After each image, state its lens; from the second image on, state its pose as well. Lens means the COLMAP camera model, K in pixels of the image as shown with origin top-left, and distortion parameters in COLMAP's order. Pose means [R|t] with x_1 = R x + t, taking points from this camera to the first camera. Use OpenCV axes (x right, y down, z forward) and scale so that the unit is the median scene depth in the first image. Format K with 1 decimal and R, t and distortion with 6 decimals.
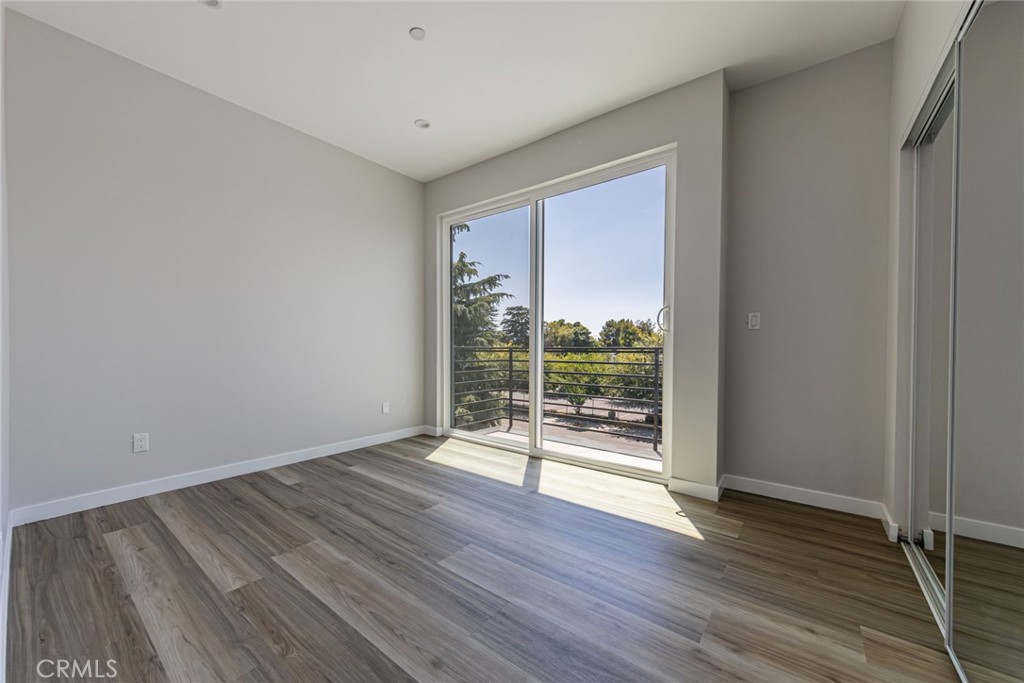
lens RADIAL K [[387.1, 0, 509.5], [0, 387.1, 352.7], [0, 0, 1]] dist [-0.000649, -0.000195]
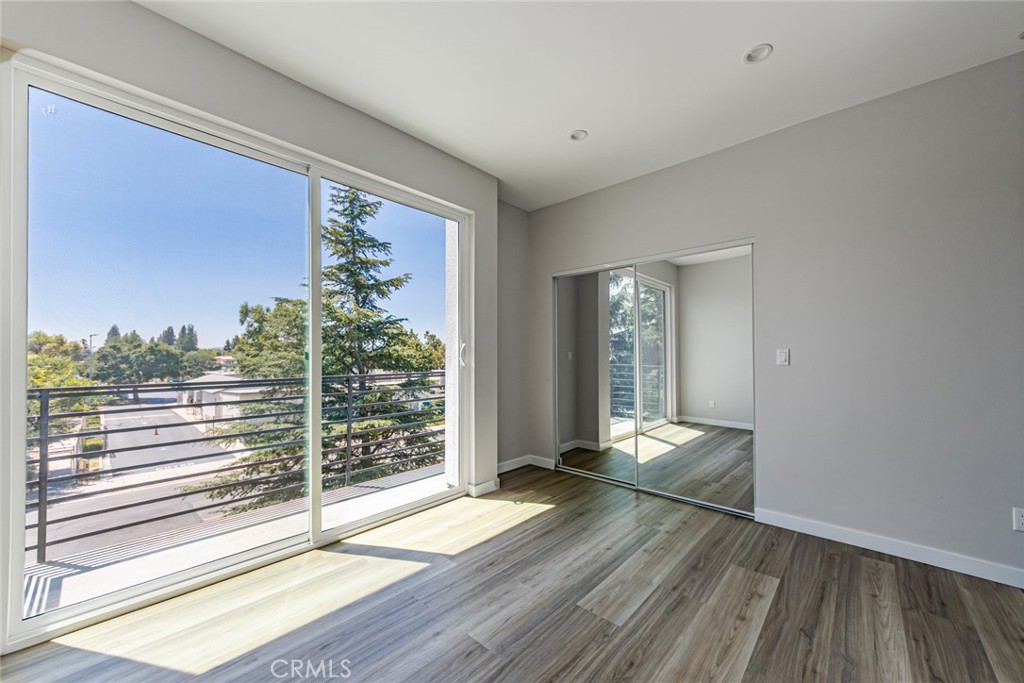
lens RADIAL K [[387.1, 0, 509.5], [0, 387.1, 352.7], [0, 0, 1]] dist [-0.000649, -0.000195]
pose [[0.085772, -0.000300, 0.996315, -0.123179], [0.019285, 0.999813, -0.001360, -0.014066], [-0.996128, 0.019331, 0.085762, 0.125177]]
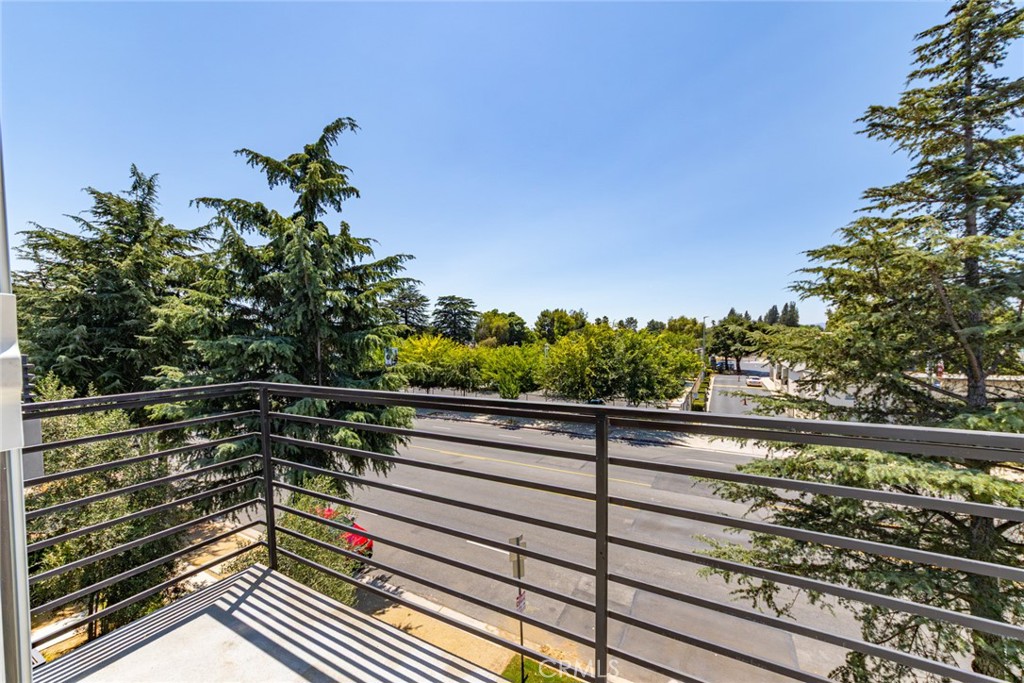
lens RADIAL K [[388.7, 0, 516.0], [0, 388.7, 353.2], [0, 0, 1]] dist [0.012549, -0.000307]
pose [[0.984669, -0.027595, 0.172237, 0.062438], [0.023049, 0.999333, 0.028334, -0.015972], [-0.172904, -0.023930, 0.984648, 0.164098]]
